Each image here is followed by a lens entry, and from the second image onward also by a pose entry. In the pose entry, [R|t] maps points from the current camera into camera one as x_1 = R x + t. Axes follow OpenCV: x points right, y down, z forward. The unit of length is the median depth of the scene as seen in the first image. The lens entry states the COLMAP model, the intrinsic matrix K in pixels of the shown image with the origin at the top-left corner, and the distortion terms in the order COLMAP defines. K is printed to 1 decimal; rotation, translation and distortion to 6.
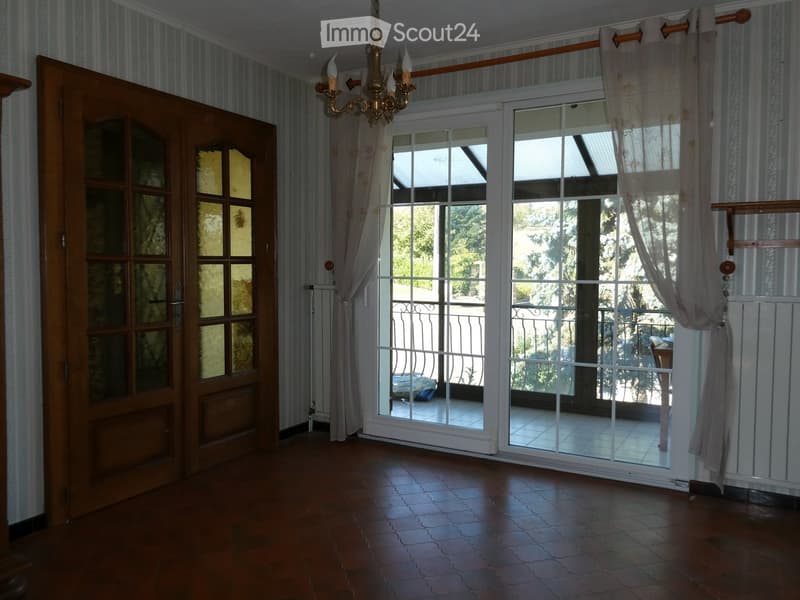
lens RADIAL K [[594.5, 0, 424.0], [0, 594.5, 297.3], [0, 0, 1]] dist [-0.008724, -0.005743]
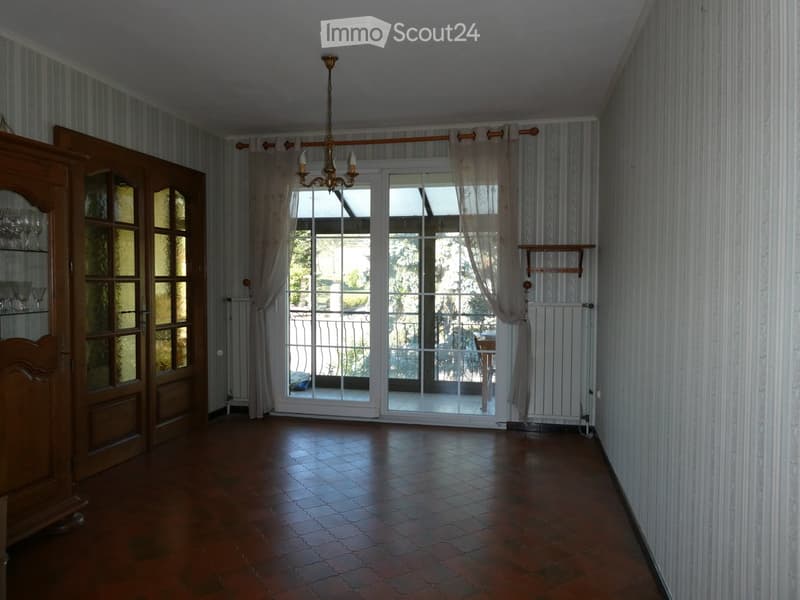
lens RADIAL K [[594.5, 0, 399.1], [0, 594.5, 300.4], [0, 0, 1]] dist [-0.008724, -0.005743]
pose [[0.954906, -0.009979, 0.296739, -0.231834], [0.014043, 0.999834, -0.011567, 0.004014], [-0.296575, 0.015213, 0.954888, -0.338172]]
